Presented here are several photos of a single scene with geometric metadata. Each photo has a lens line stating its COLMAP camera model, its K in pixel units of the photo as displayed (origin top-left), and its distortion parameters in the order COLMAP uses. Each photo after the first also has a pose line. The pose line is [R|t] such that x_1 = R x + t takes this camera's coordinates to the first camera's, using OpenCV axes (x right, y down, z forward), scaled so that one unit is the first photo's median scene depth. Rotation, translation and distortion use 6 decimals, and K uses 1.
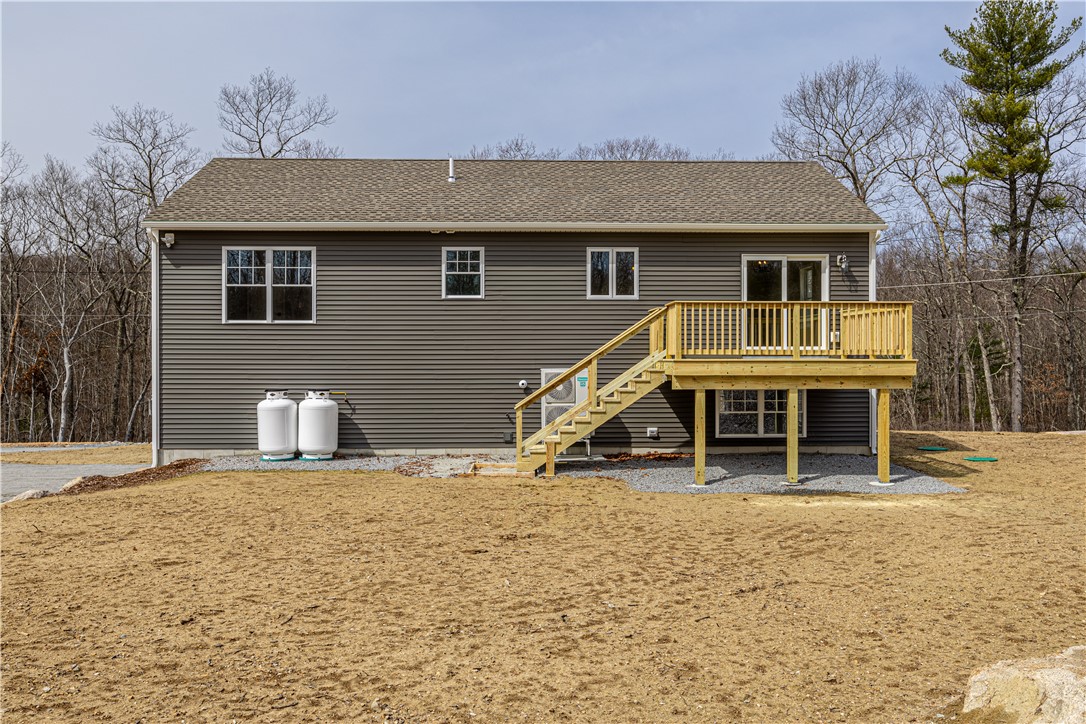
lens RADIAL K [[900.7, 0, 543.0], [0, 900.7, 362.0], [0, 0, 1]] dist [0.001874, 0.002955]
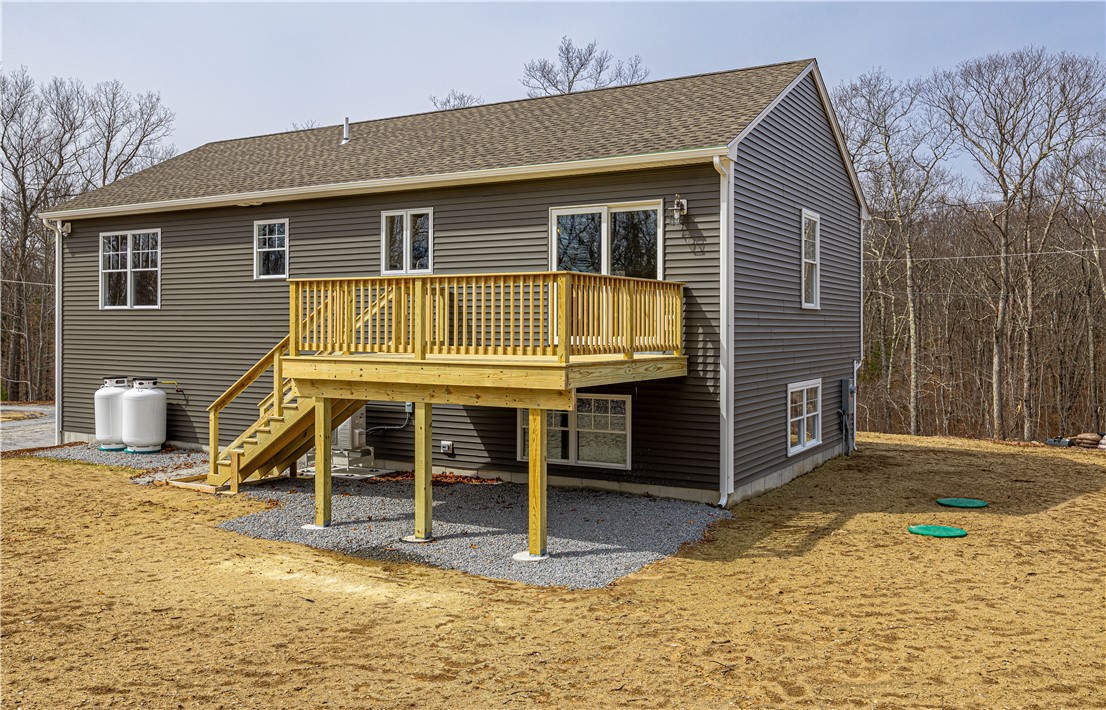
lens RADIAL K [[935.6, 0, 550.3], [0, 935.6, 332.4], [0, 0, 1]] dist [-0.004245, 0.000602]
pose [[0.854288, 0.005640, -0.519770, 0.614673], [-0.006648, 0.999978, -0.000076, -0.020359], [0.519758, 0.003520, 0.854306, 0.367345]]
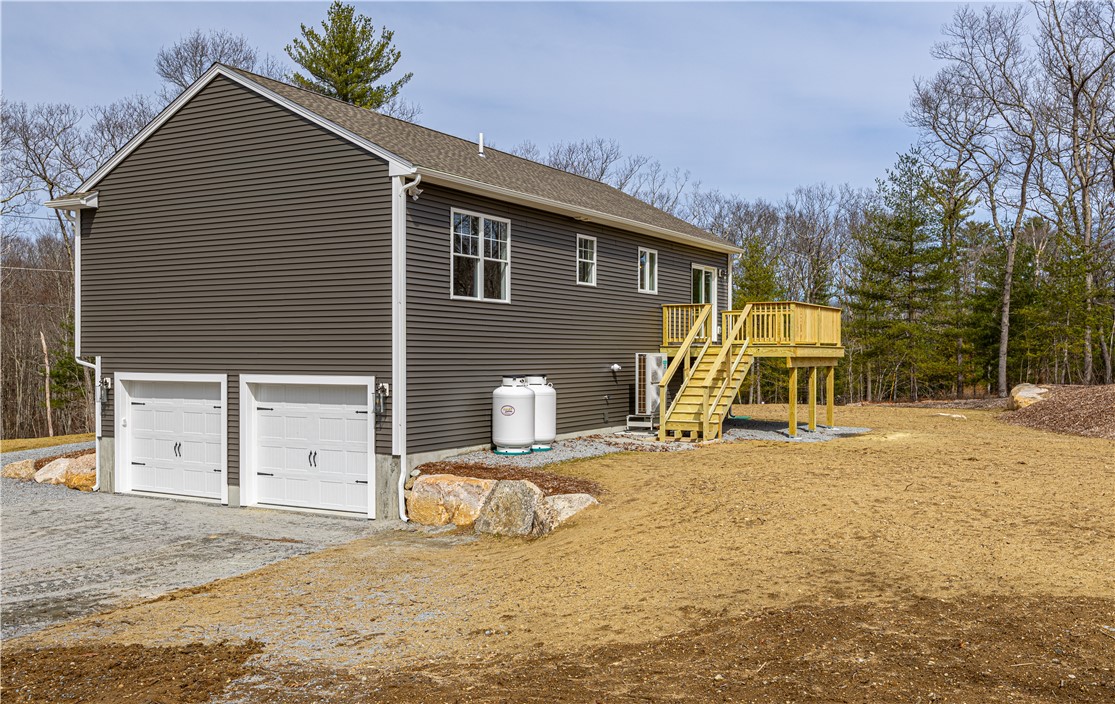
lens RADIAL K [[1035.2, 0, 557.5], [0, 1035.2, 352.0], [0, 0, 1]] dist [-0.000666, -0.000770]
pose [[0.519807, 0.002646, 0.854280, -1.119350], [0.003779, 0.999978, -0.005397, 0.011868], [-0.854275, 0.006034, 0.519786, 0.414056]]
